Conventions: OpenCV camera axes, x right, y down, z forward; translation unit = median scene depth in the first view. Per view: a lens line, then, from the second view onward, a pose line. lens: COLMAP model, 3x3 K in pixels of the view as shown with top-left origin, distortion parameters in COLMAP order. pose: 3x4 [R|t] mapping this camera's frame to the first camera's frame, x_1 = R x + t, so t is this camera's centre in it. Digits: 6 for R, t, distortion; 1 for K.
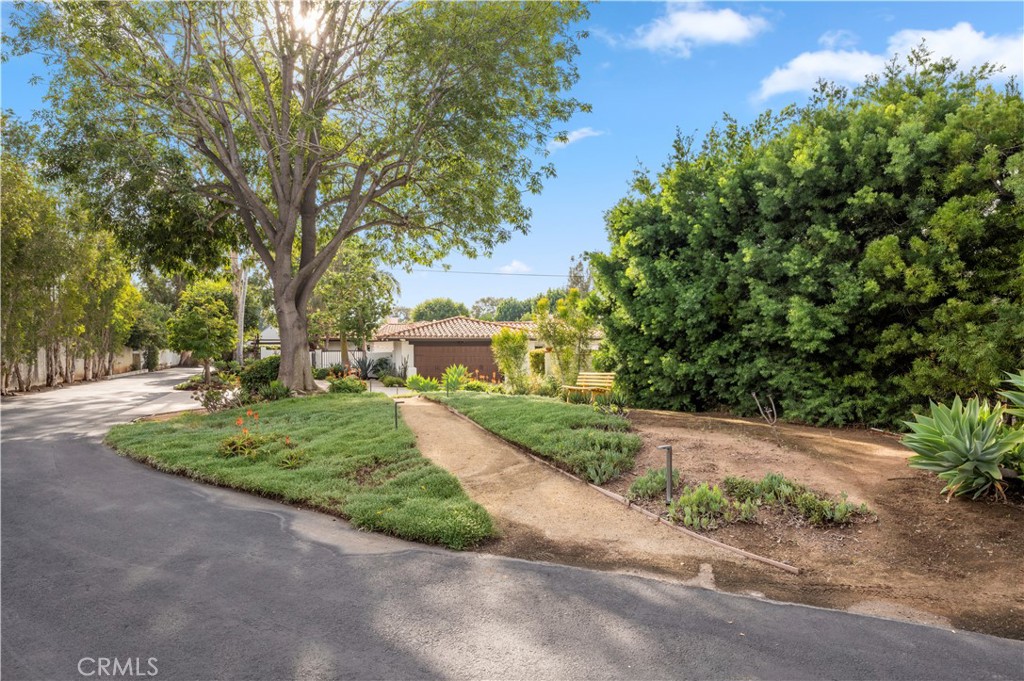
lens RADIAL K [[605.9, 0, 513.0], [0, 605.9, 345.9], [0, 0, 1]] dist [0.003654, 0.000622]
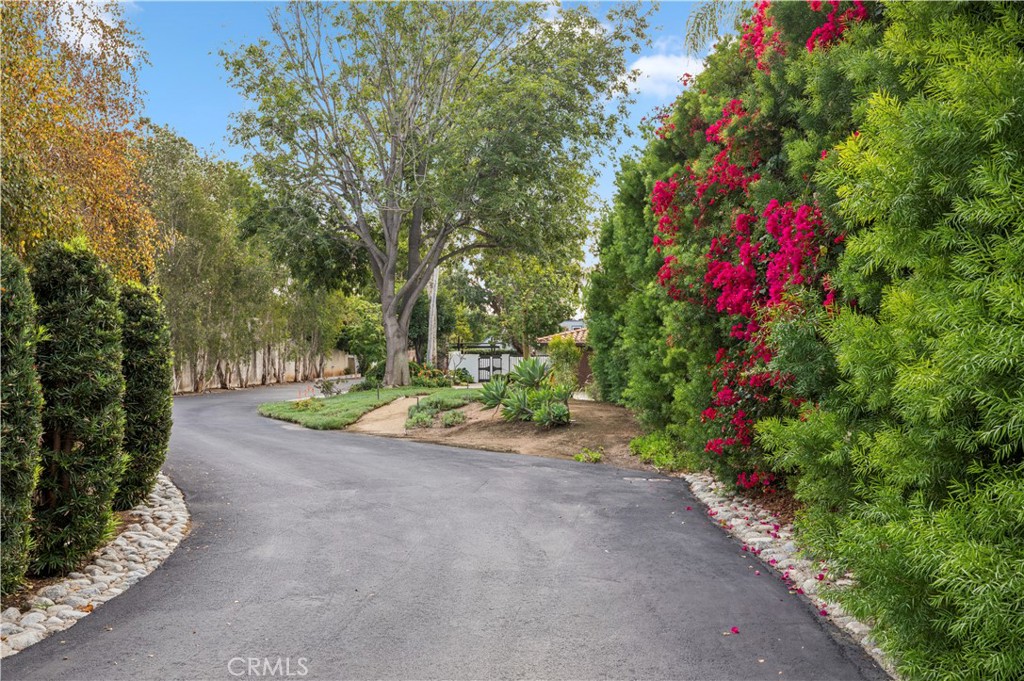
lens RADIAL K [[946.8, 0, 511.7], [0, 946.8, 340.5], [0, 0, 1]] dist [-0.003589, 0.000000]
pose [[0.903351, -0.005905, -0.428861, 0.430272], [0.003238, 0.999971, -0.006949, -0.004433], [0.428890, 0.004889, 0.903344, -0.420571]]
